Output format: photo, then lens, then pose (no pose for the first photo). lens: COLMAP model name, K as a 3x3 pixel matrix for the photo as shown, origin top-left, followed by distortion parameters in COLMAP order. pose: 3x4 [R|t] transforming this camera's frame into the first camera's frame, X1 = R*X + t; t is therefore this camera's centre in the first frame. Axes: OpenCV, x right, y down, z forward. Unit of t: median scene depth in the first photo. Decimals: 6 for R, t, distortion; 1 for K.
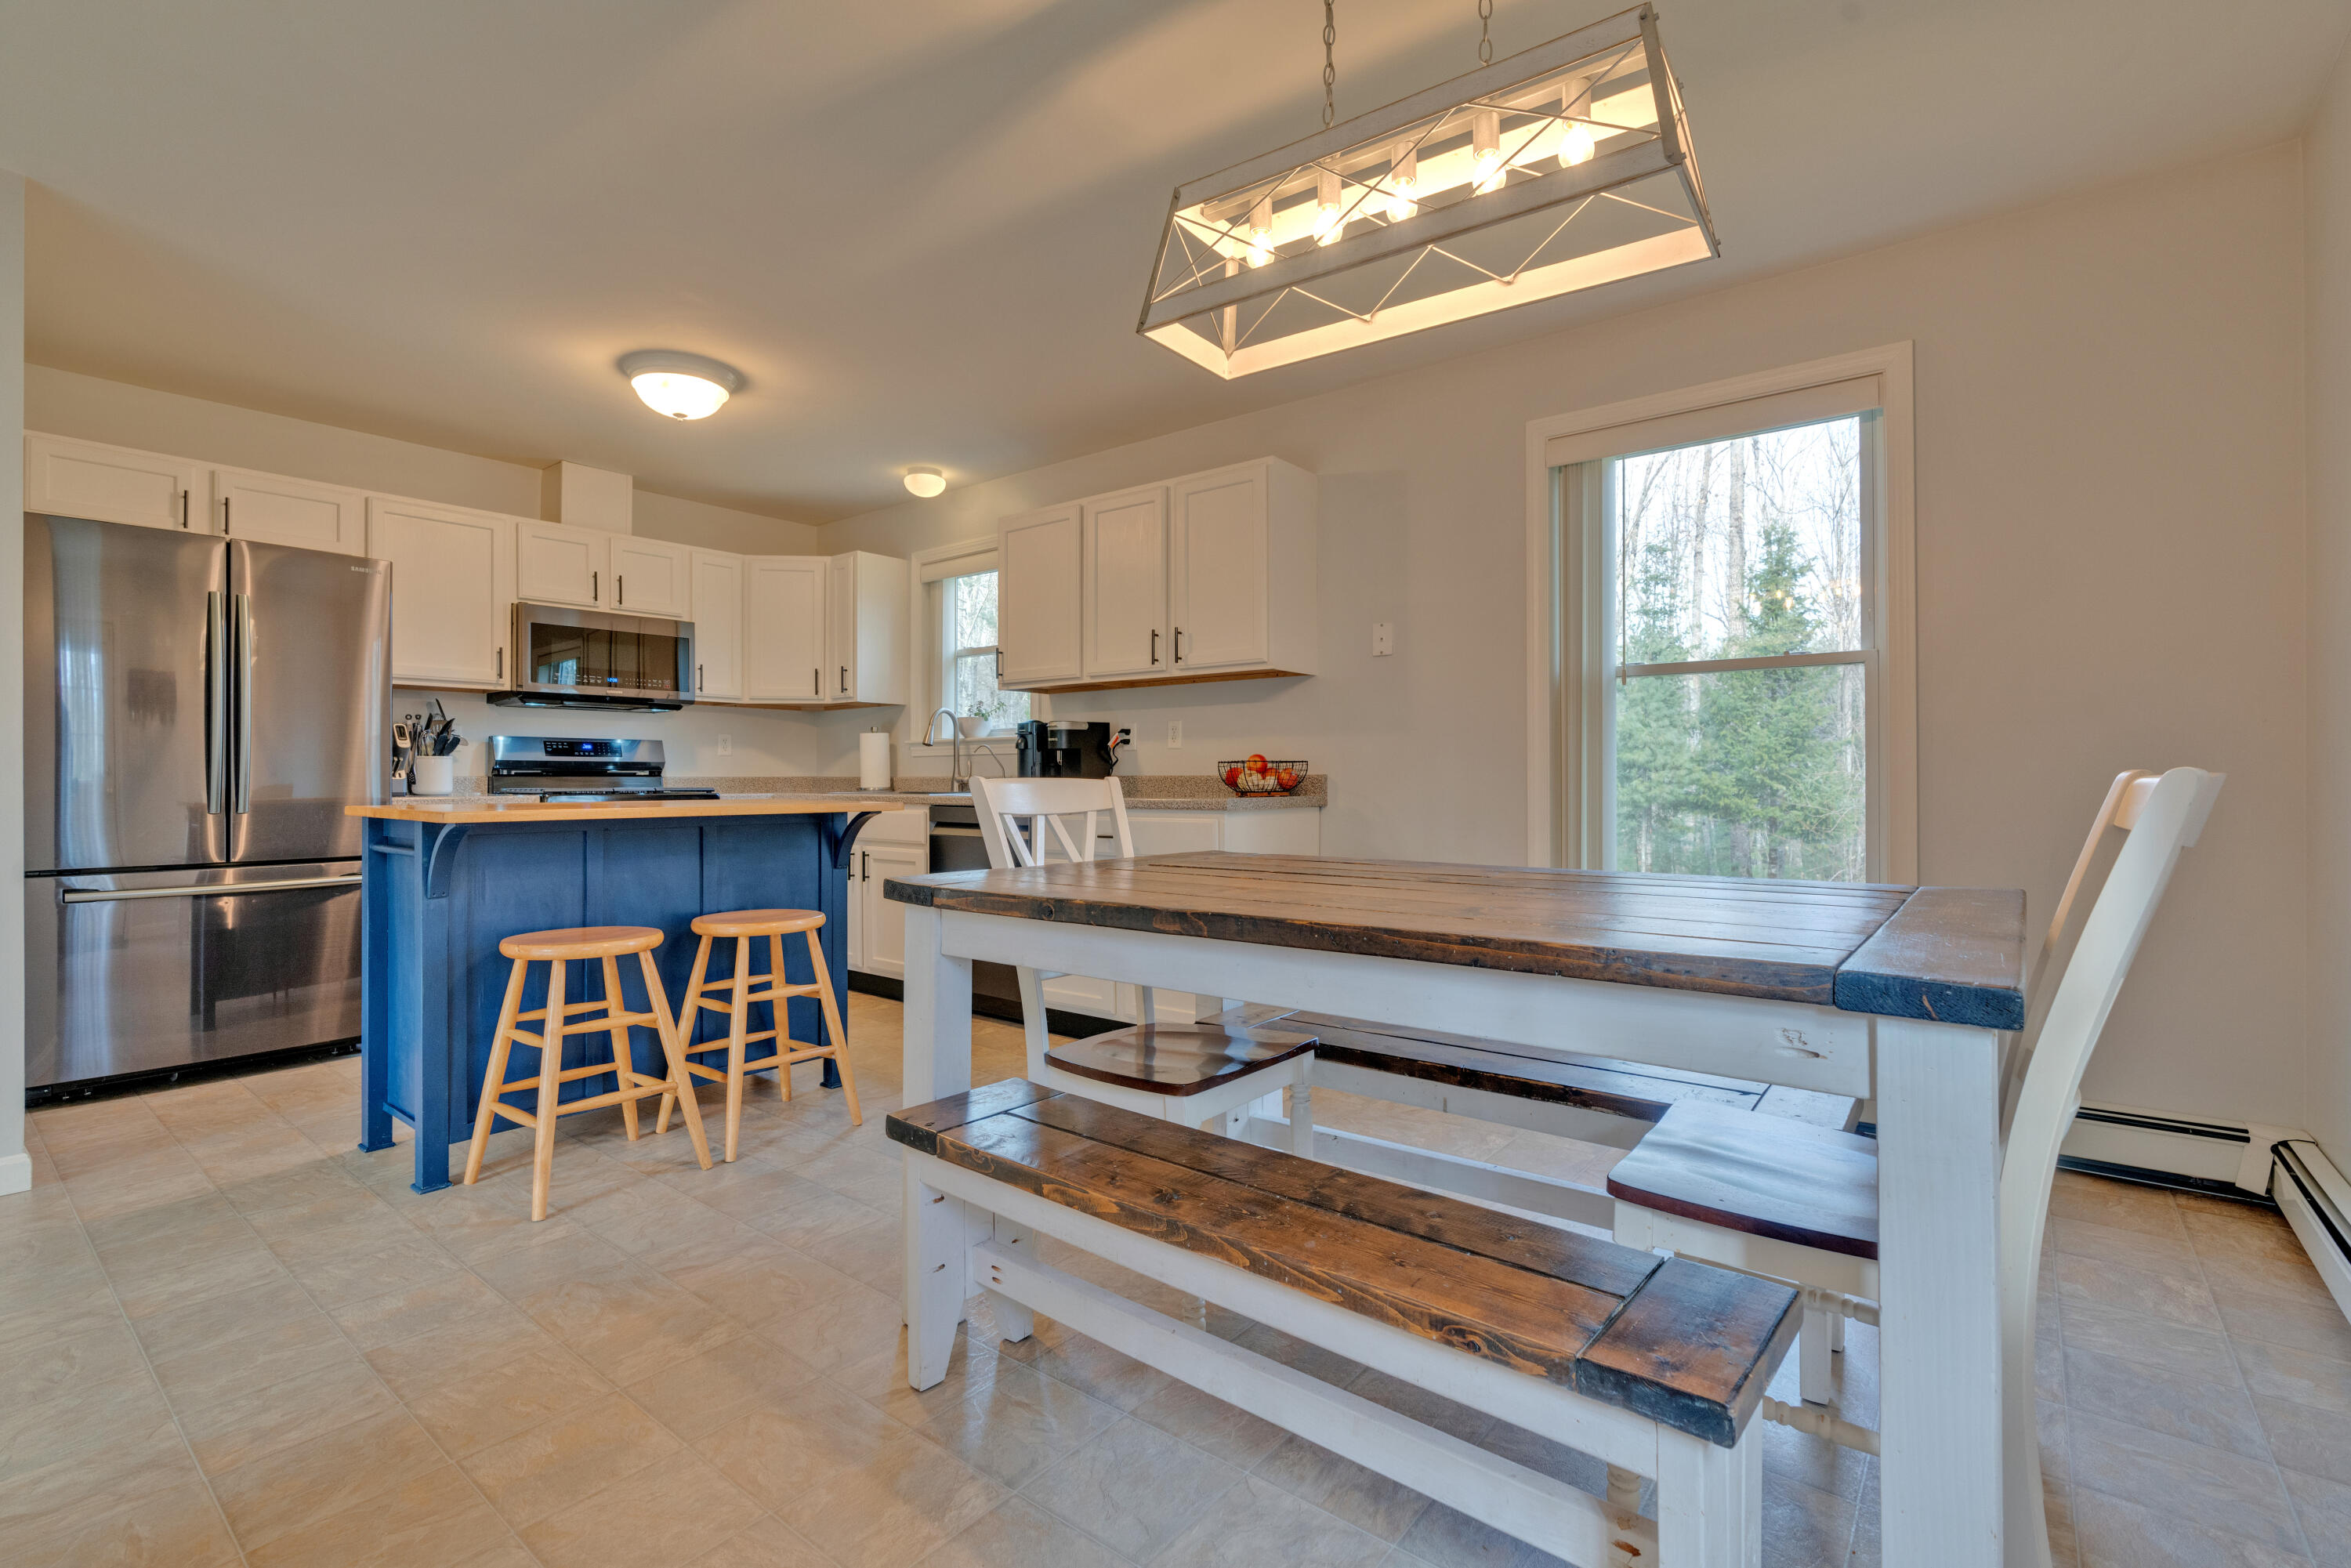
lens RADIAL K [[1051.1, 0, 1189.9], [0, 1051.1, 777.2], [0, 0, 1]] dist [-0.004709, 0.000729]
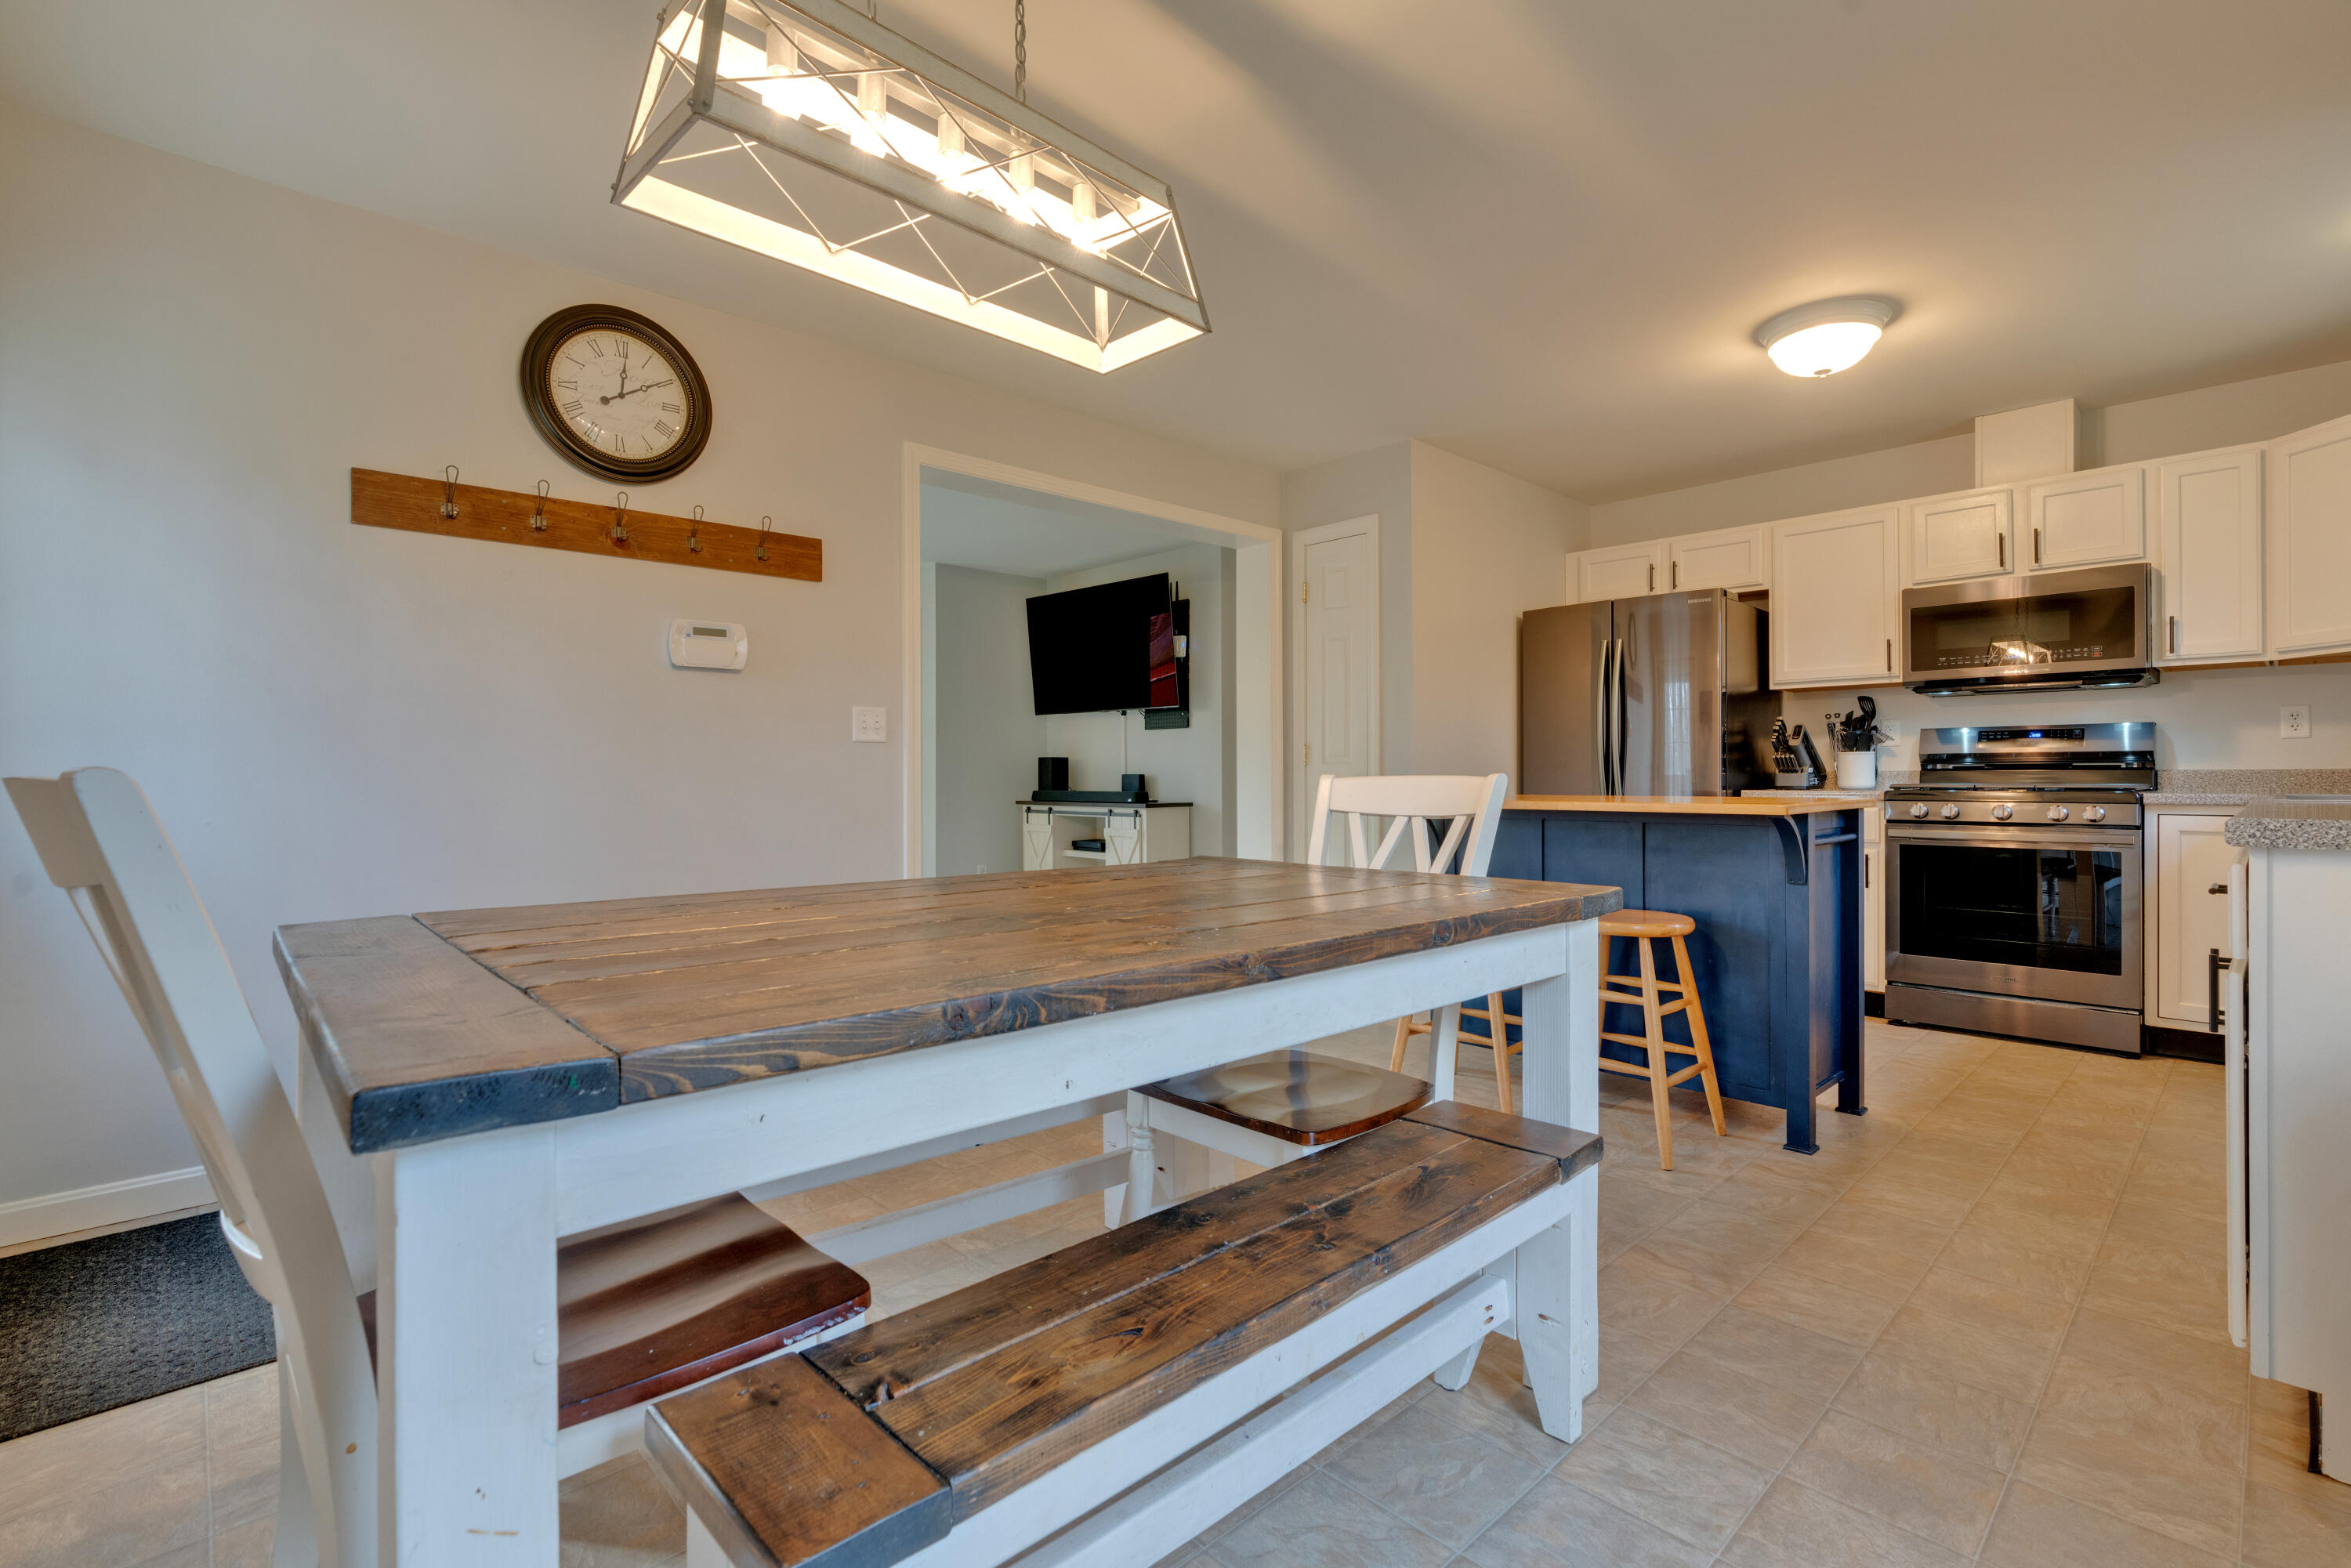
lens RADIAL K [[1051.1, 0, 1189.9], [0, 1051.1, 777.2], [0, 0, 1]] dist [-0.004709, 0.000729]
pose [[-0.137782, 0.002923, -0.990458, 0.404375], [0.002936, 0.999992, 0.002543, 0.000454], [0.990458, -0.002557, -0.137790, 0.489293]]
